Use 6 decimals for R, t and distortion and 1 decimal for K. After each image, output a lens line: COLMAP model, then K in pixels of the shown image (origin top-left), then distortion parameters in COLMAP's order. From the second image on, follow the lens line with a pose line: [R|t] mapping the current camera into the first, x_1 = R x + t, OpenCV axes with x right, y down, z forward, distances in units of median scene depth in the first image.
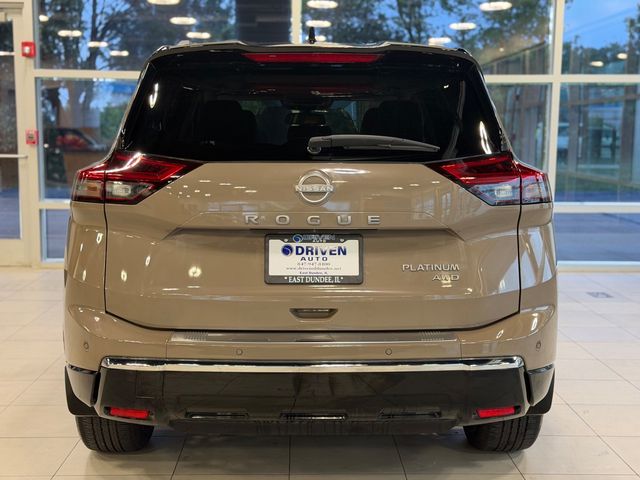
lens RADIAL K [[920.4, 0, 322.7], [0, 920.4, 243.0], [0, 0, 1]] dist [0.022397, 0.000000]
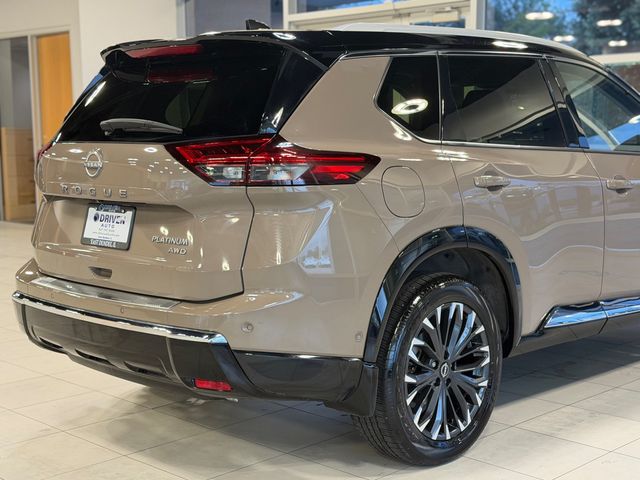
lens RADIAL K [[978.7, 0, 322.6], [0, 978.7, 243.1], [0, 0, 1]] dist [0.093636, 0.000000]
pose [[0.711644, 0.078459, -0.698145, 1.055851], [-0.081001, 0.996280, 0.029397, -0.019483], [0.697855, 0.035630, 0.715352, 0.298199]]
